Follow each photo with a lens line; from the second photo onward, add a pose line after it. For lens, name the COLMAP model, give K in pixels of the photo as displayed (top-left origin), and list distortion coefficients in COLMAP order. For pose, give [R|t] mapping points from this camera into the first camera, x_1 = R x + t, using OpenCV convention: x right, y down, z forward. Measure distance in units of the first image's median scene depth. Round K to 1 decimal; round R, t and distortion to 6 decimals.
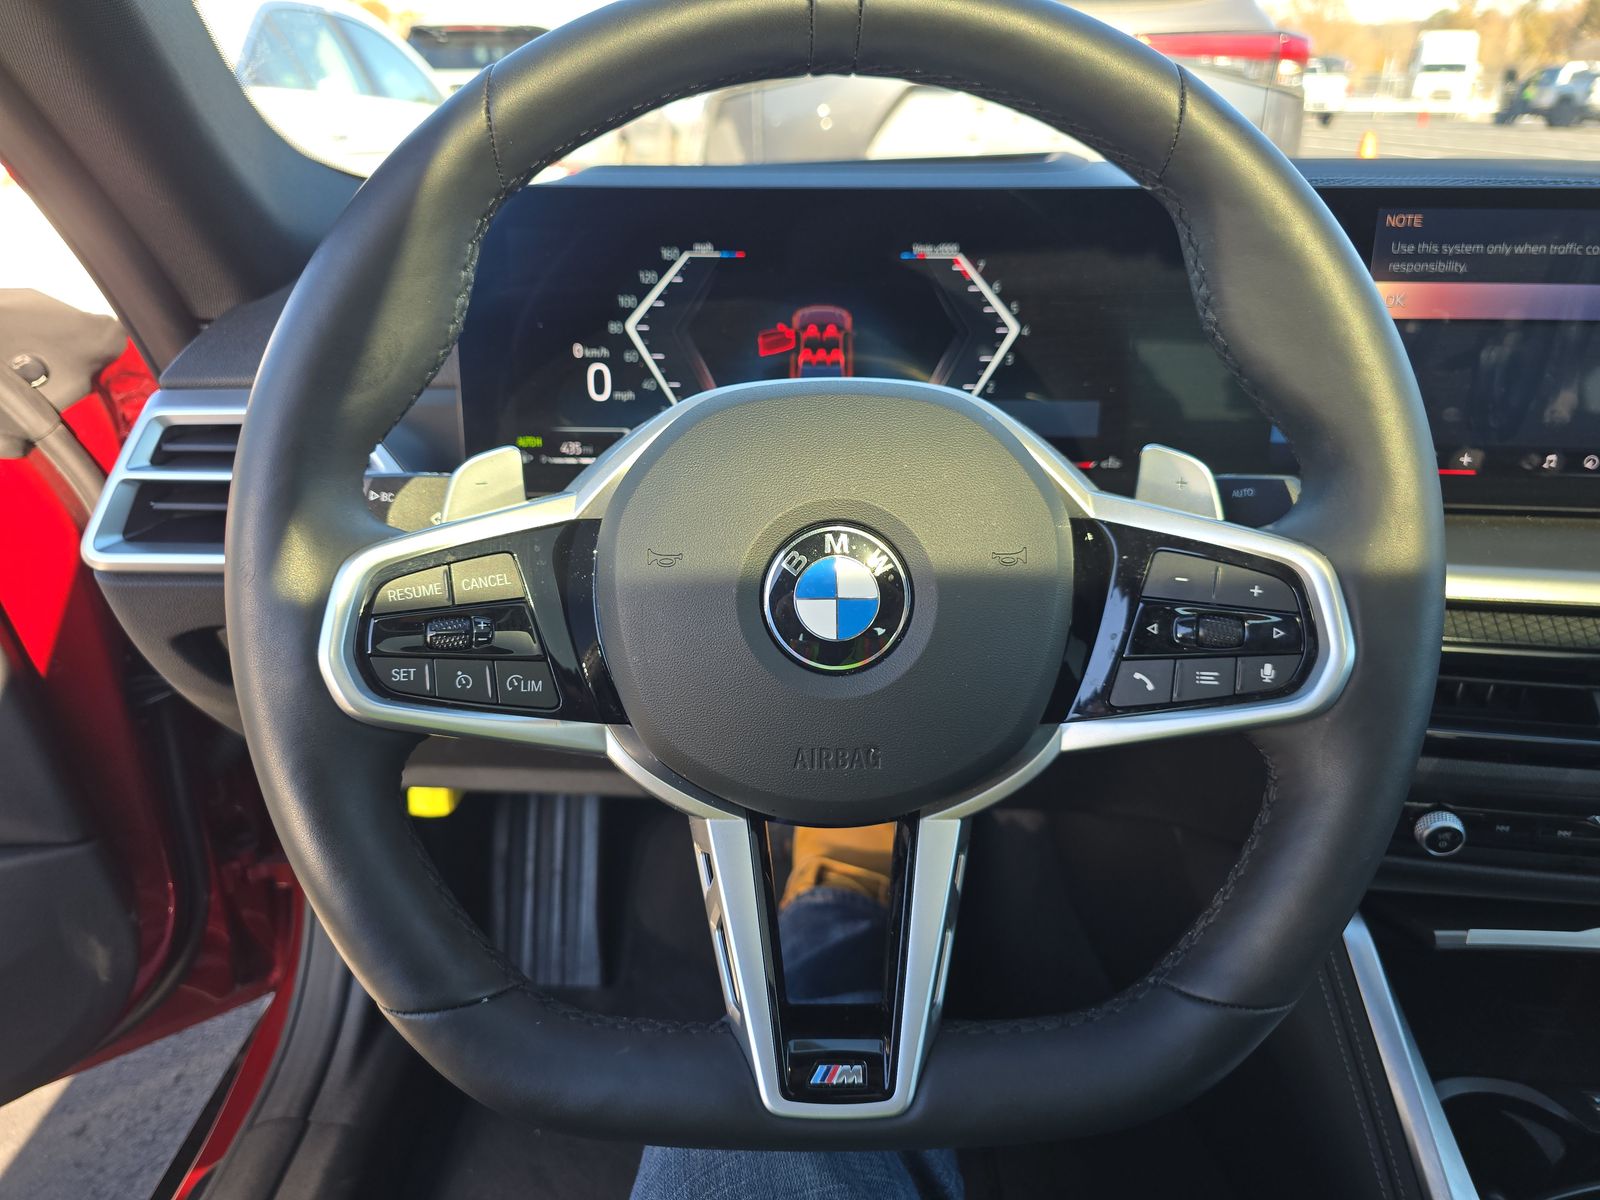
lens RADIAL K [[1068.5, 0, 792.3], [0, 1068.5, 601.2], [0, 0, 1]] dist [0.049597, -0.052485]
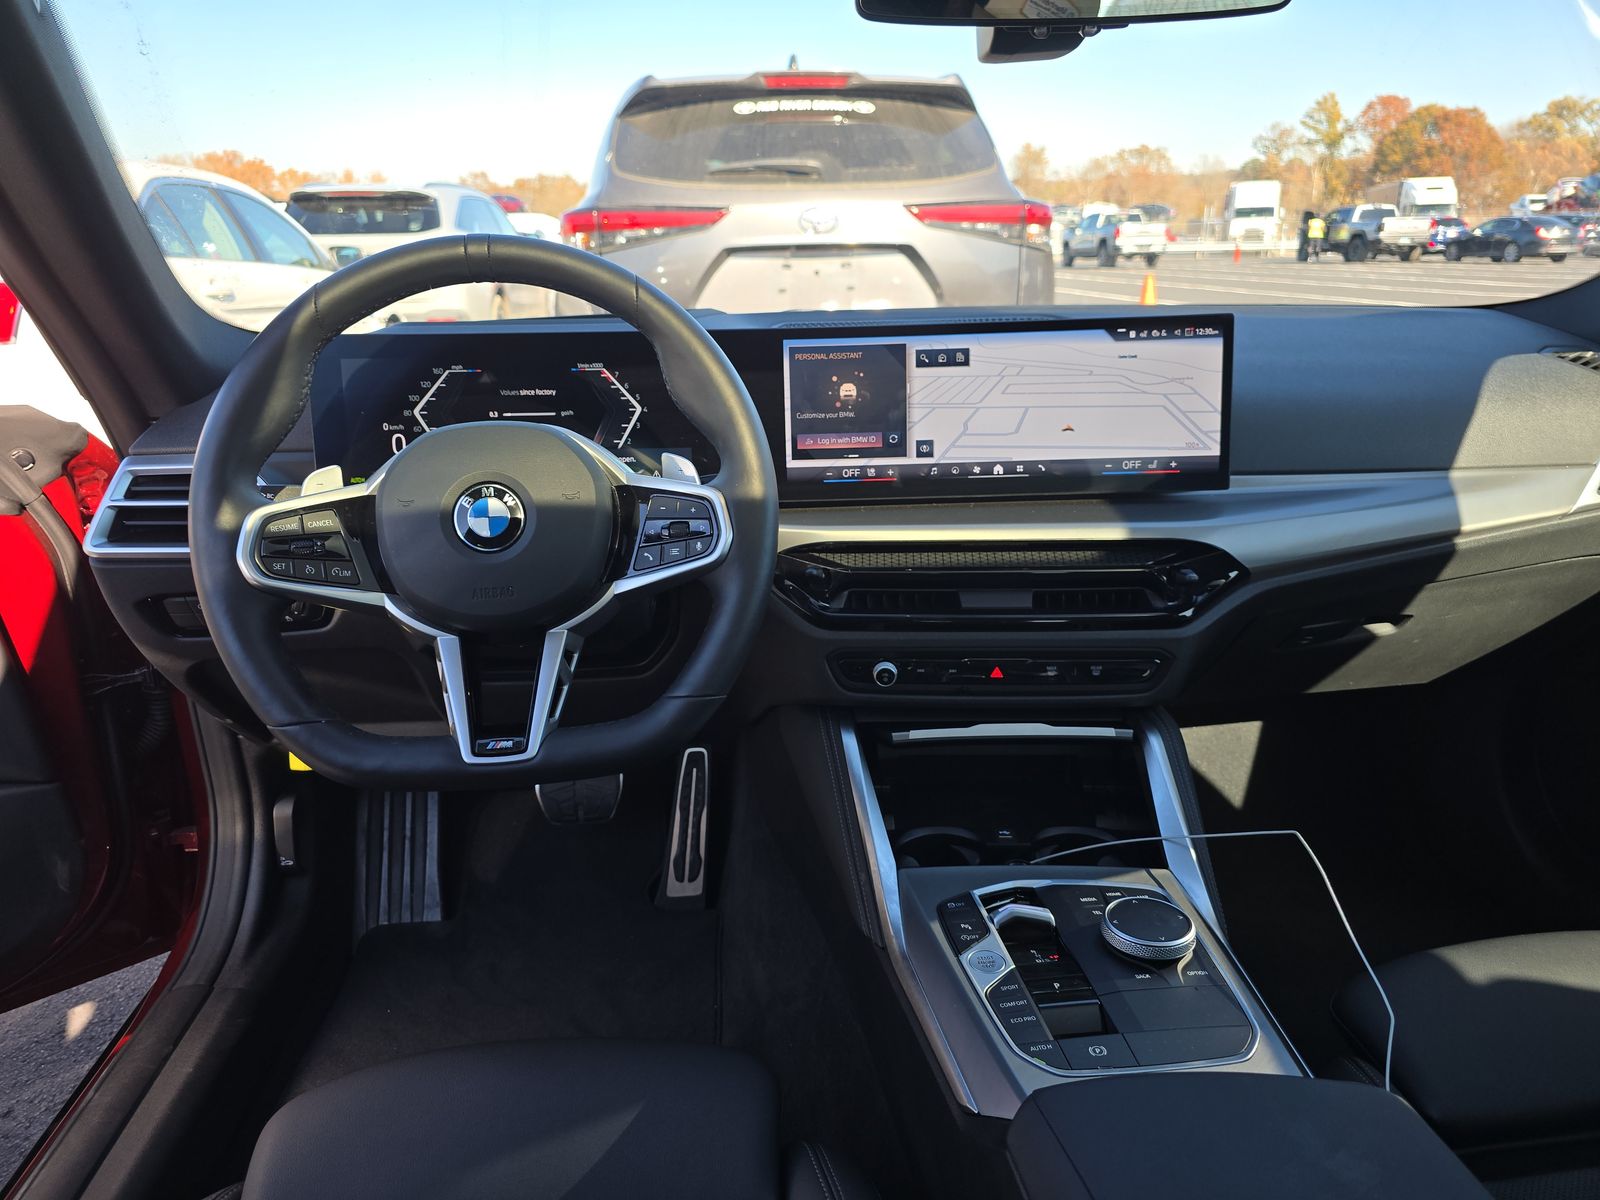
lens RADIAL K [[1075.2, 0, 800.8], [0, 1075.2, 613.3], [0, 0, 1]] dist [0.088276, -0.082284]
pose [[0.994510, -0.048273, 0.092838, 0.292079], [0.058255, 0.992442, -0.108007, 0.297524], [-0.086923, 0.112822, 0.989806, -0.773079]]
